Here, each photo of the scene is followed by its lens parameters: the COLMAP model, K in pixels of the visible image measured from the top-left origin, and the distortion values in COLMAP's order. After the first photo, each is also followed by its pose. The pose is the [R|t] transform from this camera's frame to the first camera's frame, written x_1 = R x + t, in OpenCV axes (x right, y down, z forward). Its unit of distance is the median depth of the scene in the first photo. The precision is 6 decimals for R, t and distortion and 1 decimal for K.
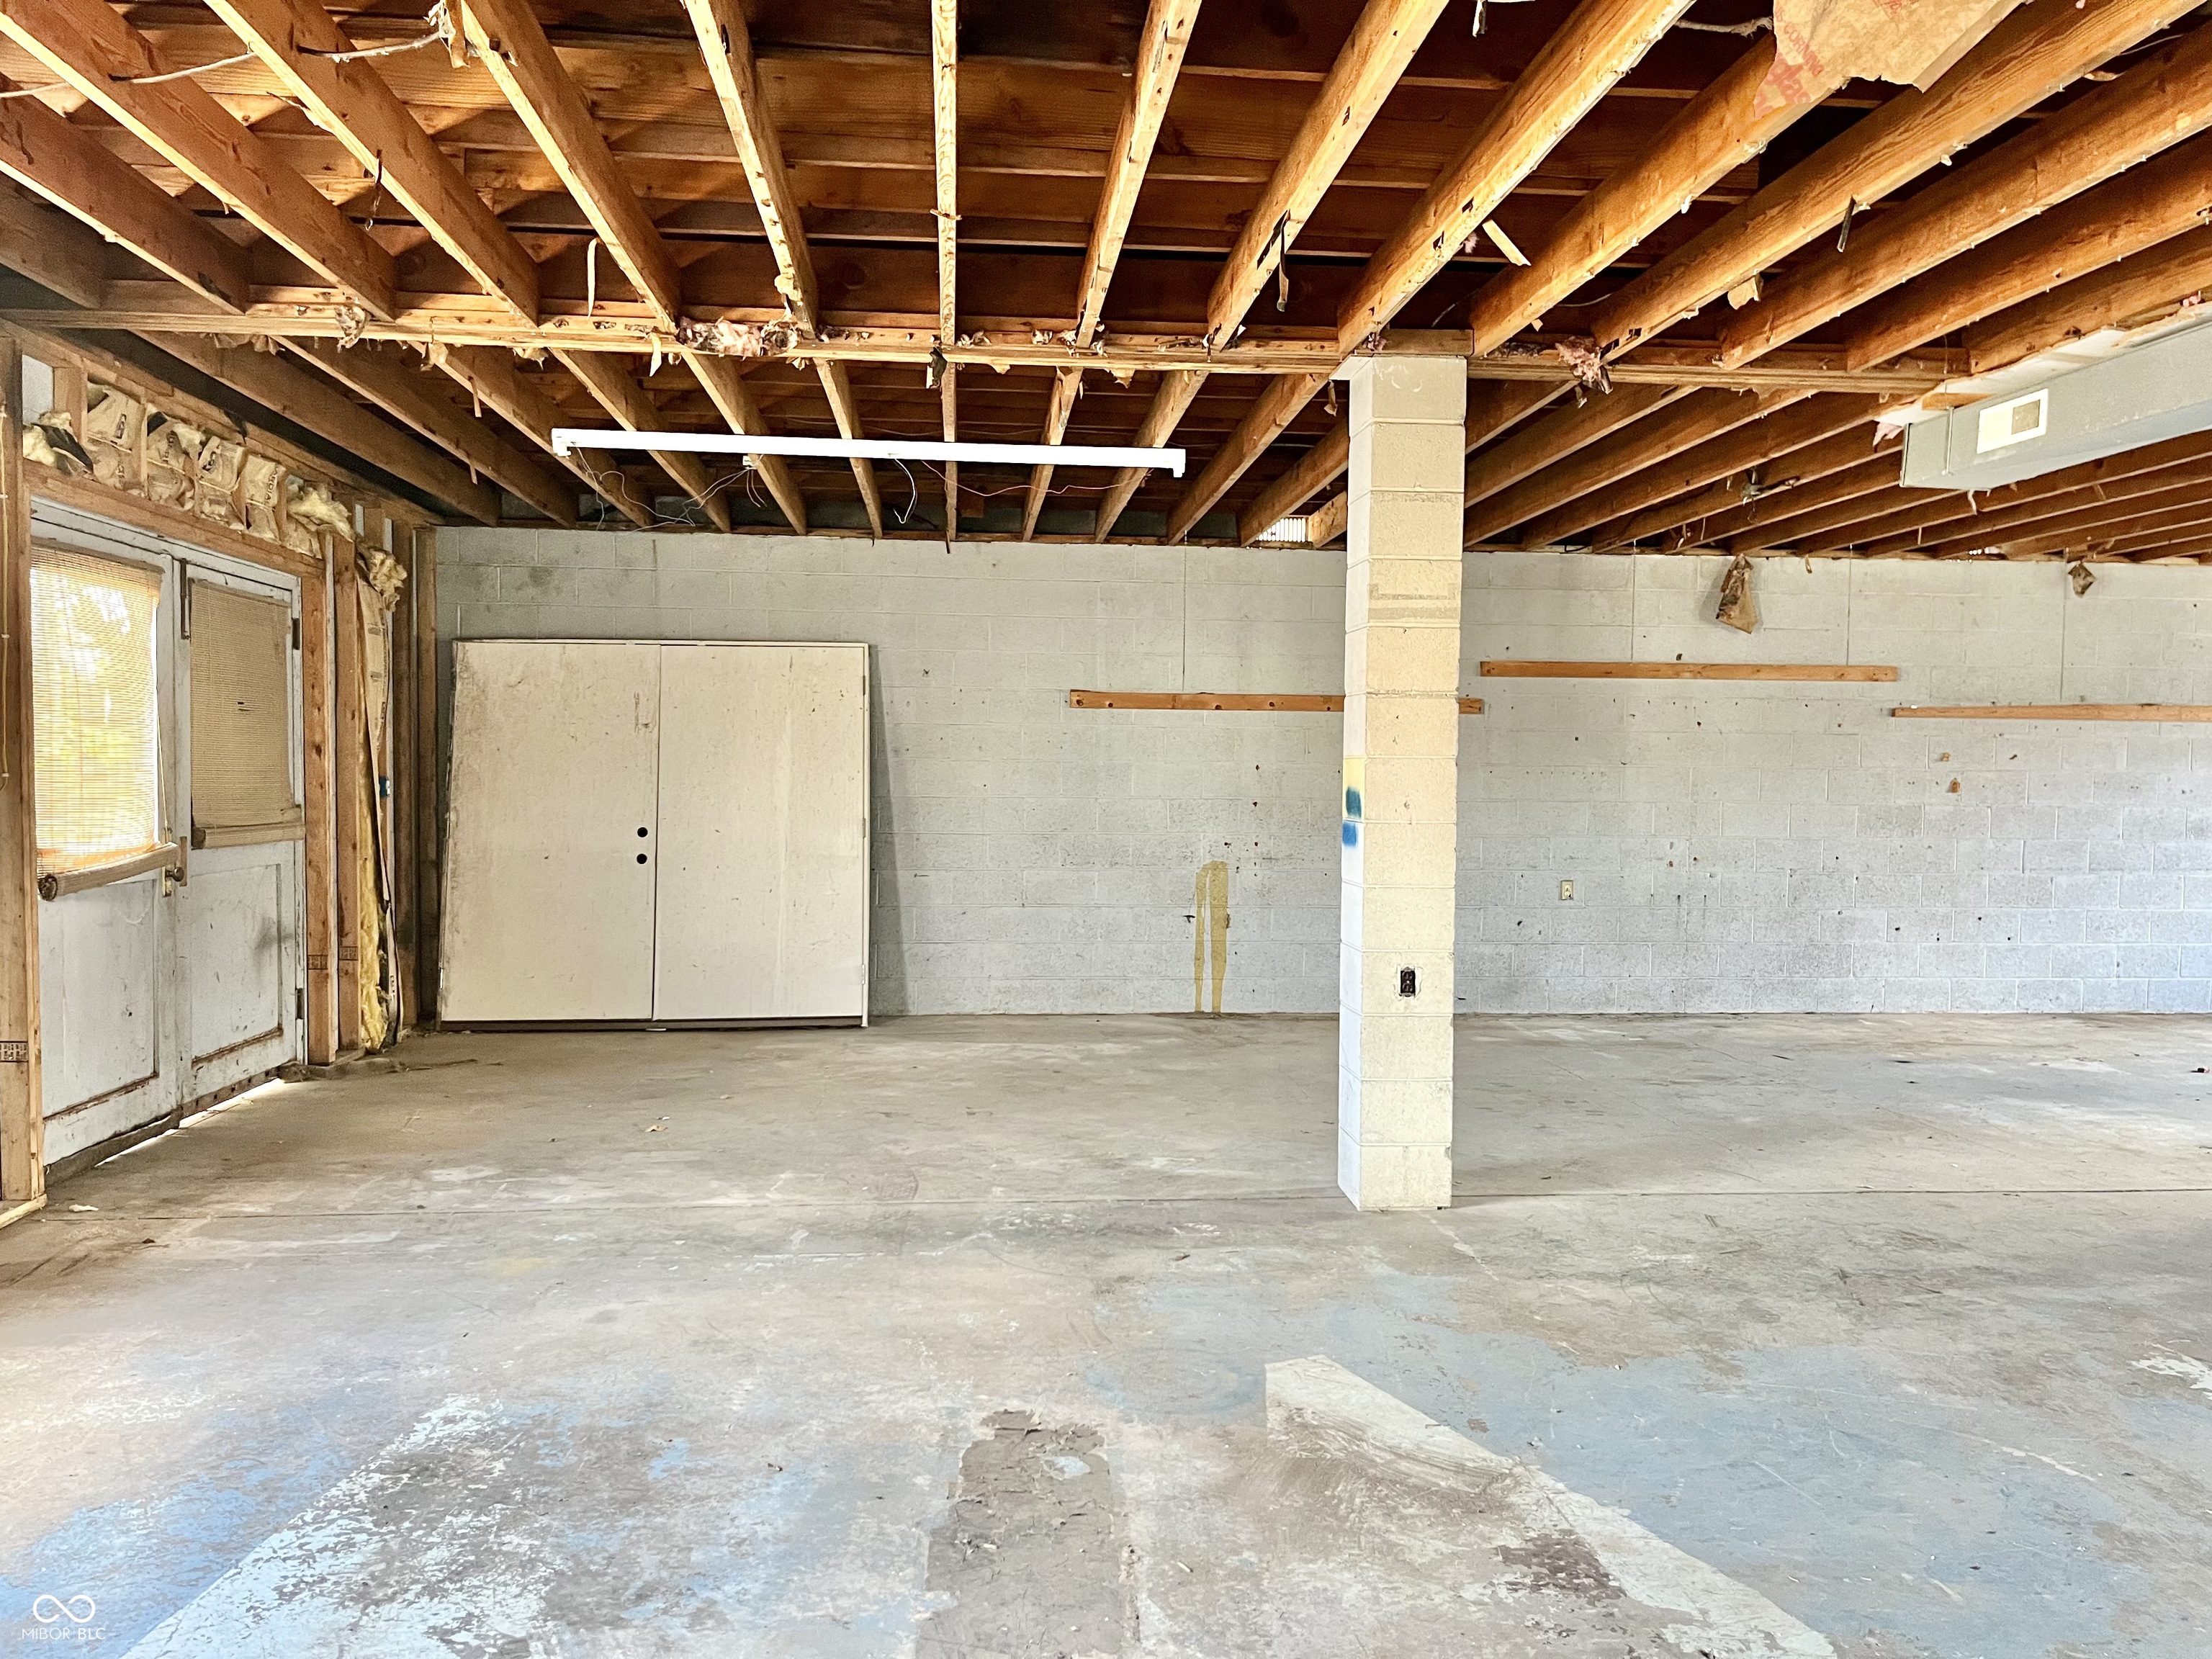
lens RADIAL K [[1676.6, 0, 1117.2], [0, 1676.6, 846.5], [0, 0, 1]] dist [0.060715, -0.075315]
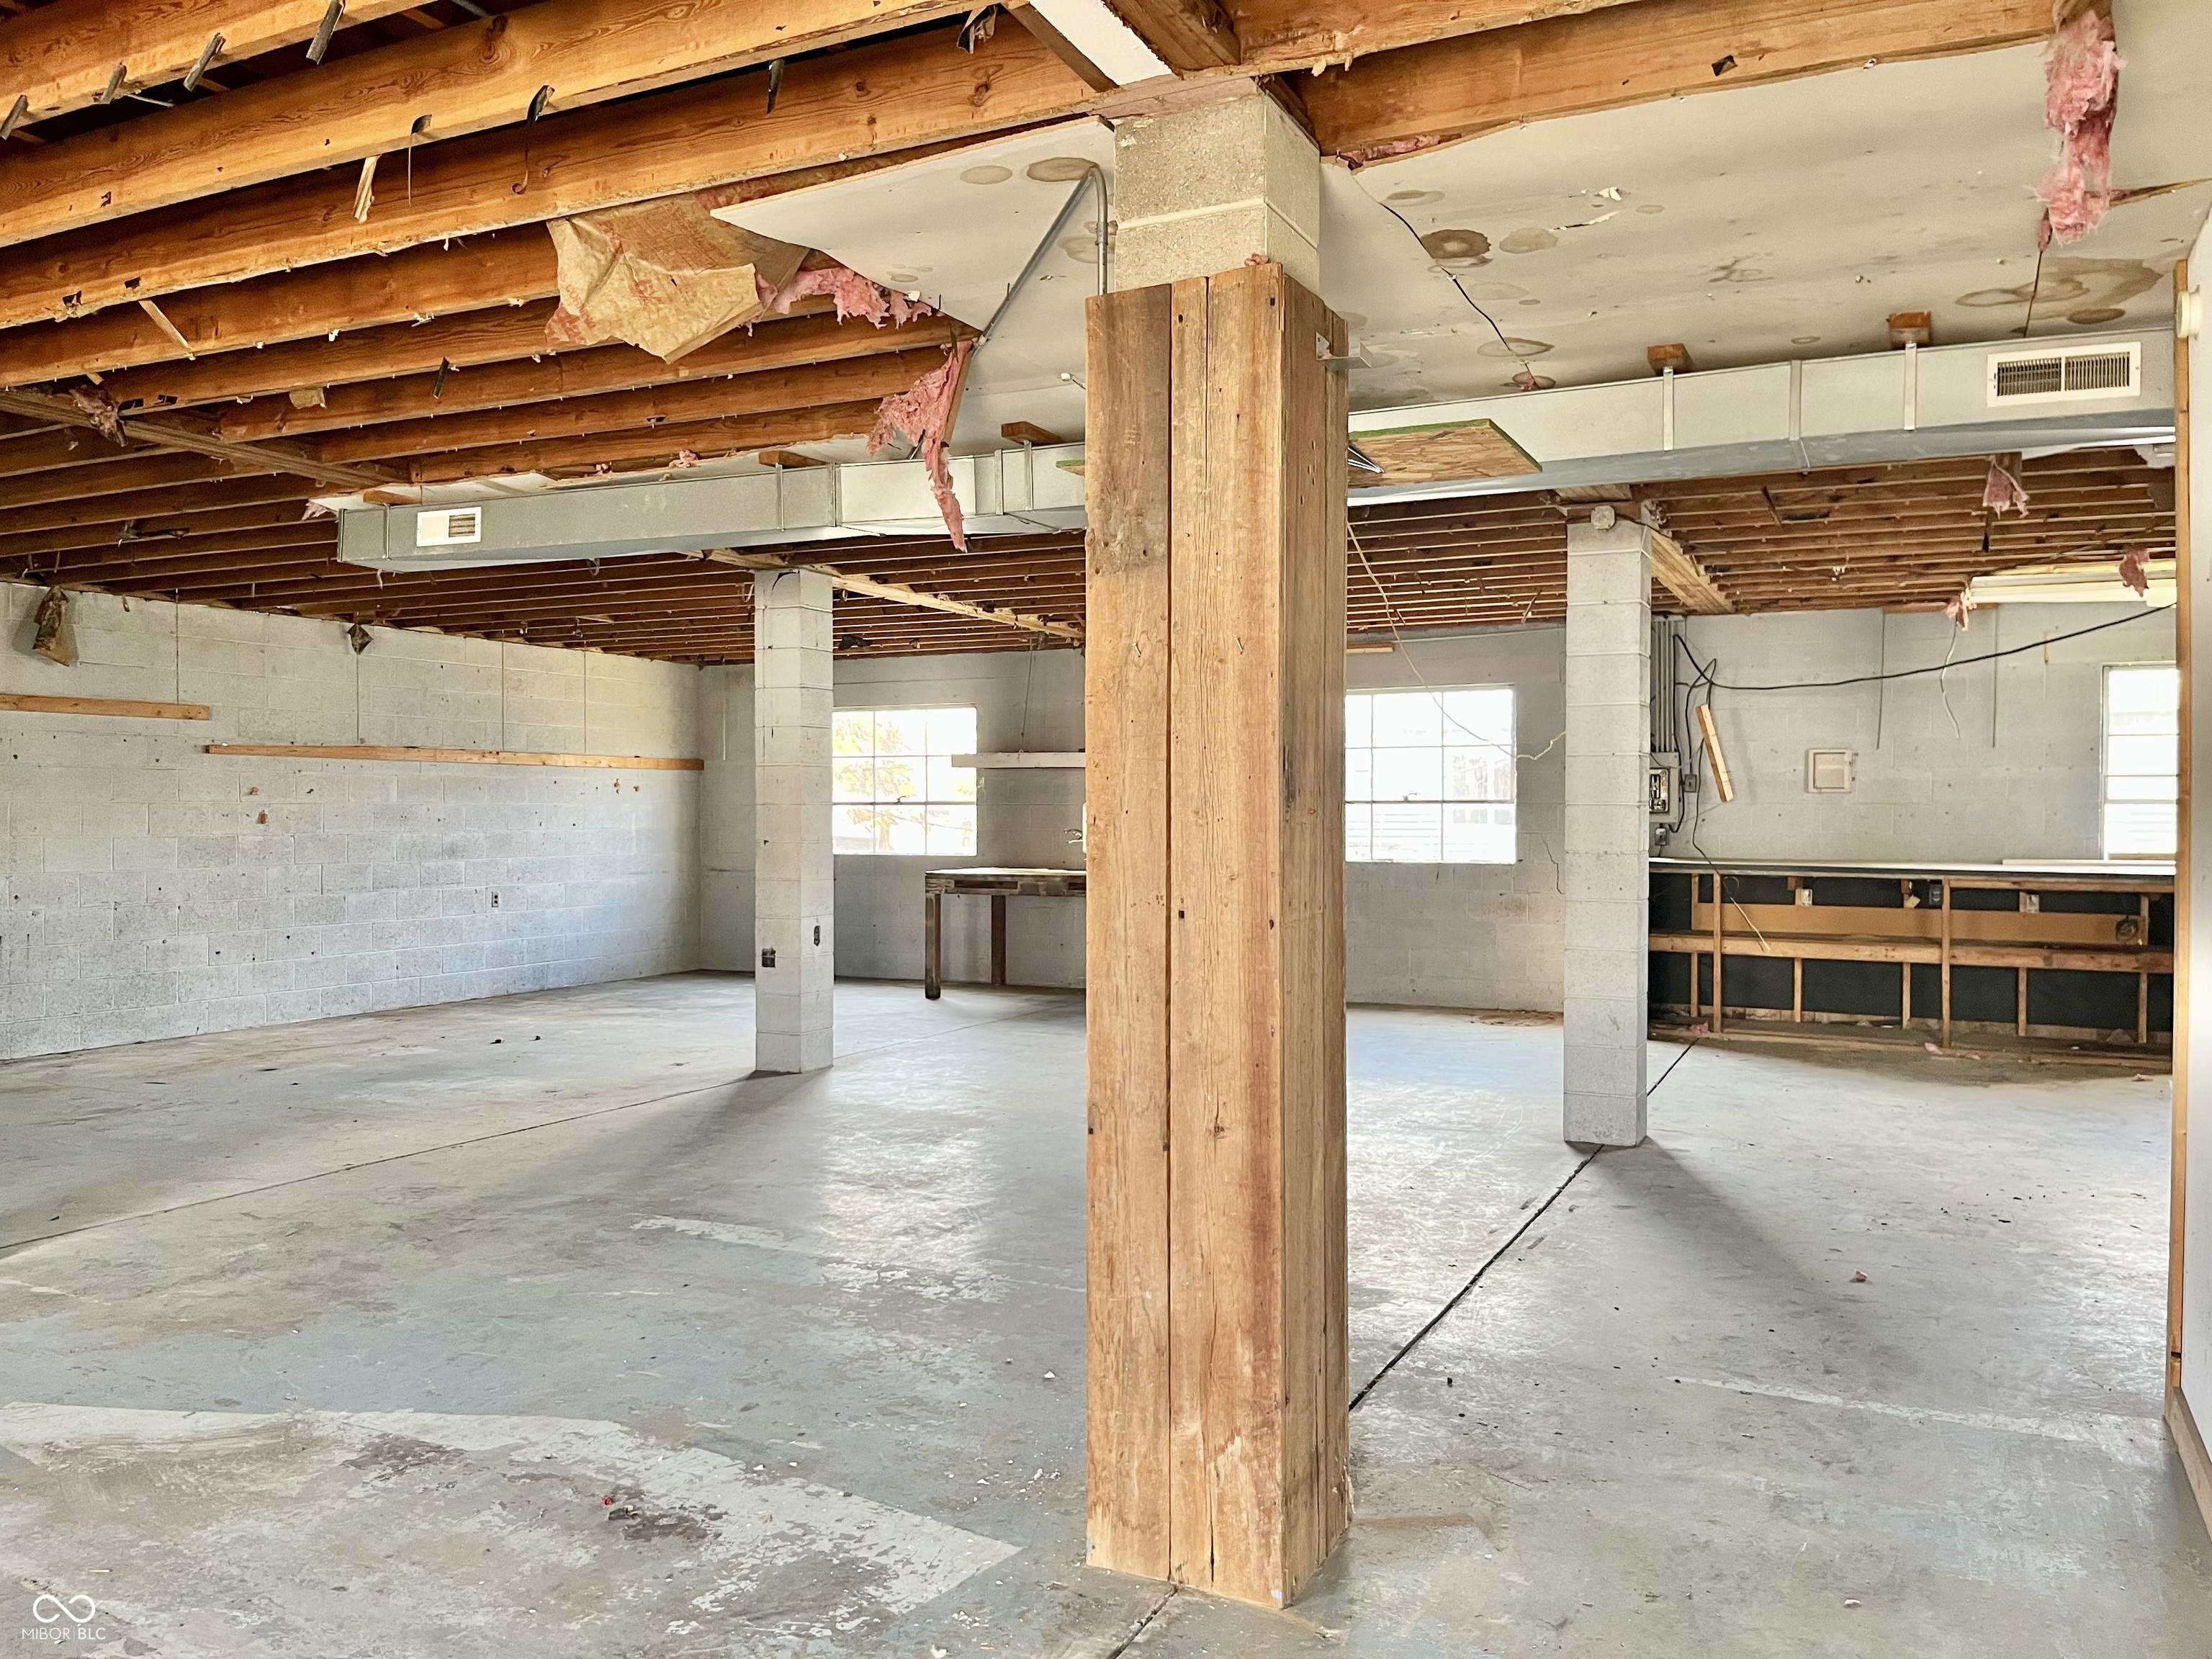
lens RADIAL K [[1675.9, 0, 1084.0], [0, 1675.9, 828.0], [0, 0, 1]] dist [0.063629, -0.084508]
pose [[0.527179, -0.019604, 0.849528, -0.299479], [0.044374, 0.999005, -0.004483, -0.001118], [-0.848595, 0.040061, 0.527524, -0.050658]]
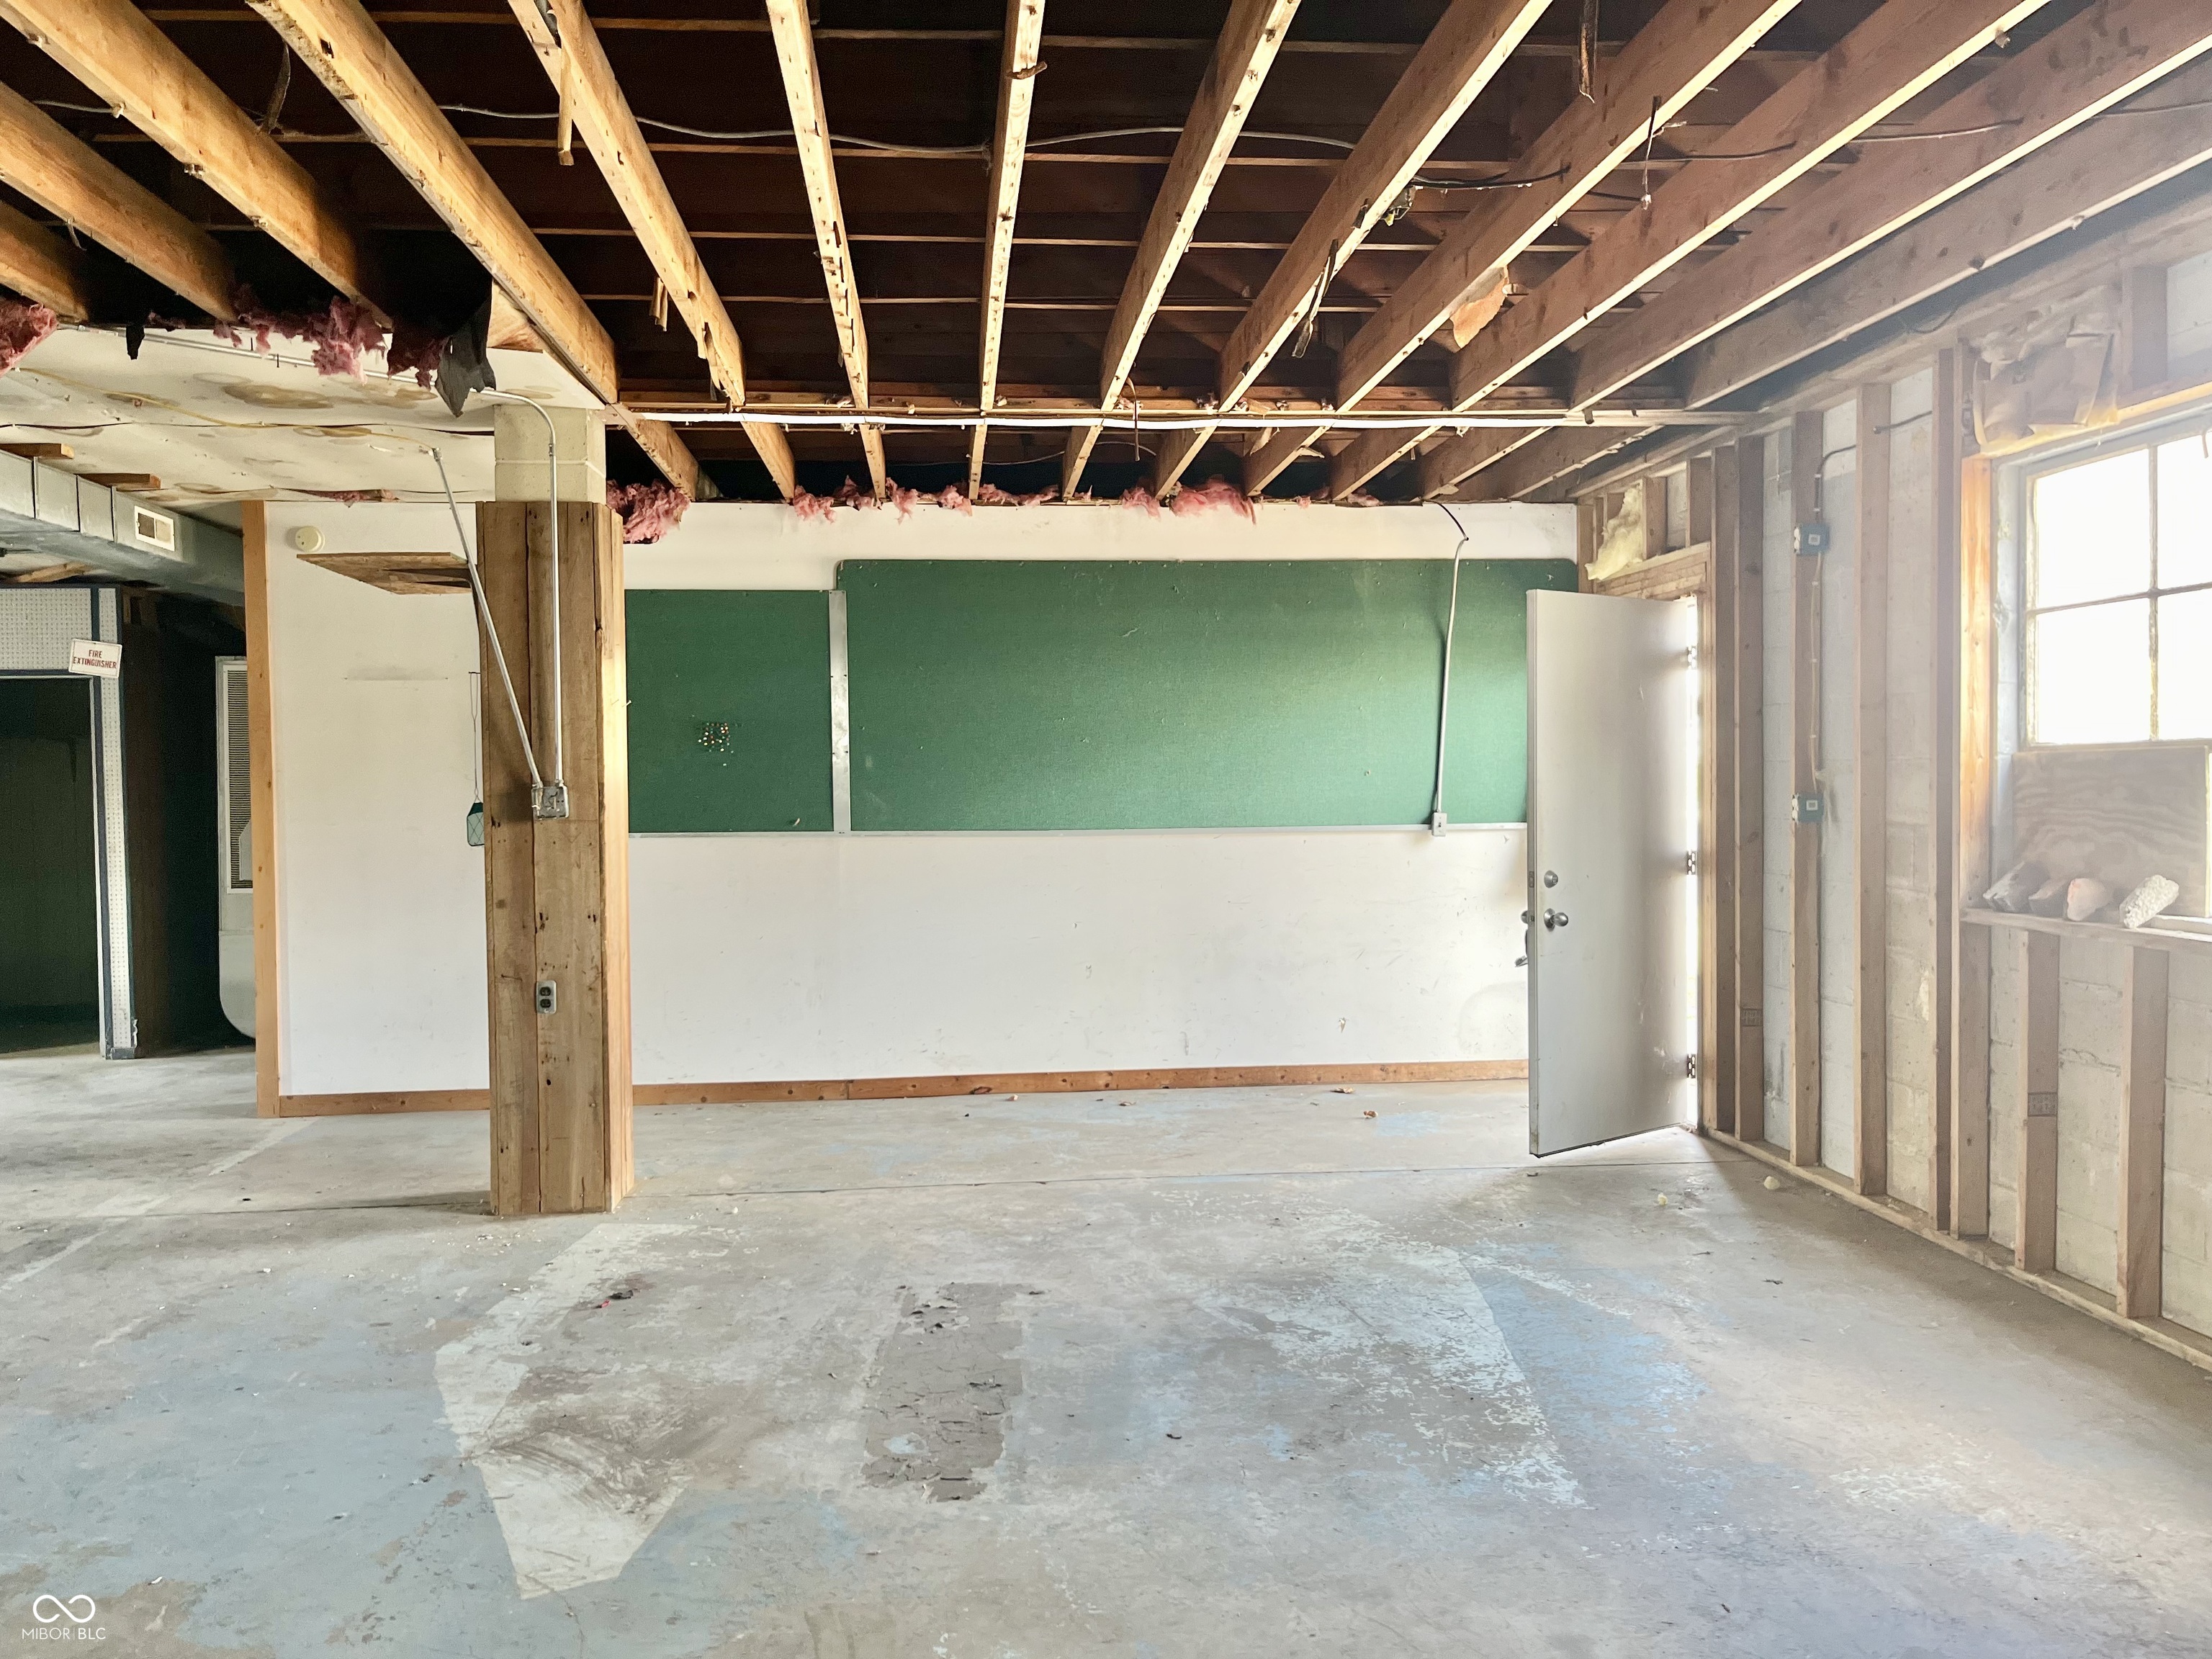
lens RADIAL K [[1675.9, 0, 1084.0], [0, 1675.9, 828.0], [0, 0, 1]] dist [0.063629, -0.084508]
pose [[-0.999958, 0.000552, 0.009164, -0.101403], [0.001271, 0.996906, 0.078599, -0.070379], [-0.009092, 0.078607, -0.996864, 1.342137]]
